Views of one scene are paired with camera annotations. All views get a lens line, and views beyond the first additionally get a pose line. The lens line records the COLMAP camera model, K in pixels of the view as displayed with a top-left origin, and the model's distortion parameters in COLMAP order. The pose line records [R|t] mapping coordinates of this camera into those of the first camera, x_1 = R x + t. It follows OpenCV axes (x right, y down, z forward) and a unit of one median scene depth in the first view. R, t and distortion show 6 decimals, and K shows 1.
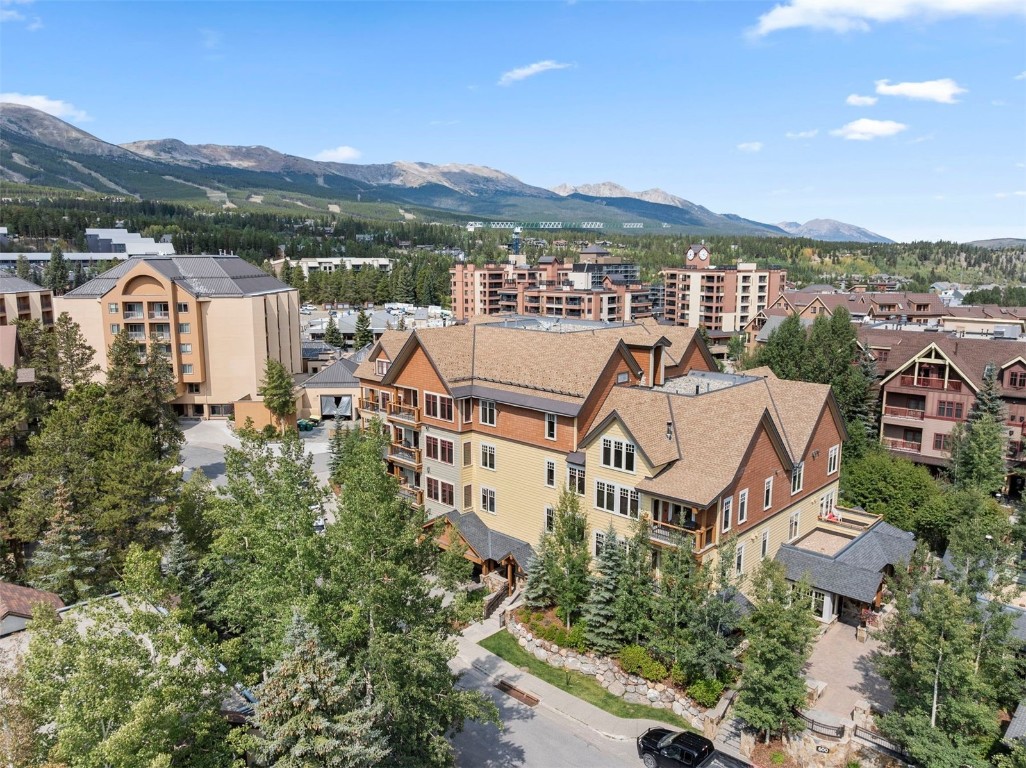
lens RADIAL K [[728.9, 0, 515.4], [0, 728.9, 383.1], [0, 0, 1]] dist [-0.042059, 0.006414]
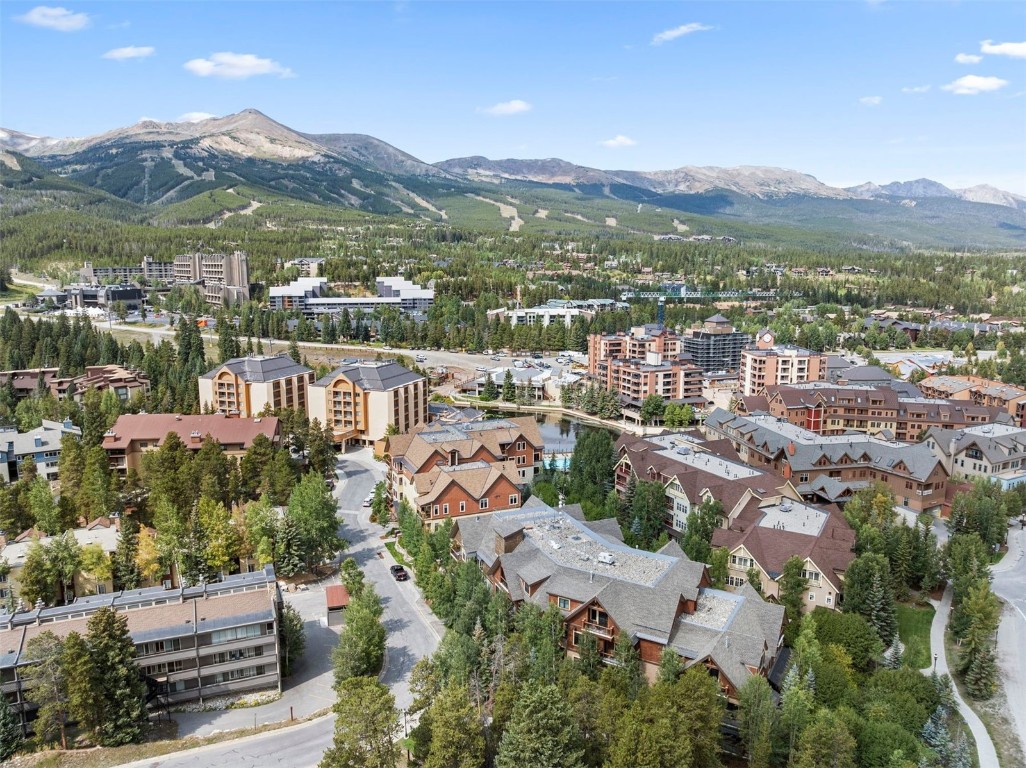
lens RADIAL K [[728.9, 0, 510.8], [0, 728.9, 381.7], [0, 0, 1]] dist [-0.042059, 0.006414]
pose [[0.923243, 0.064761, -0.378719, 0.357966], [-0.065774, 0.997782, 0.010276, -0.090435], [0.378544, 0.015423, 0.925455, -0.382219]]
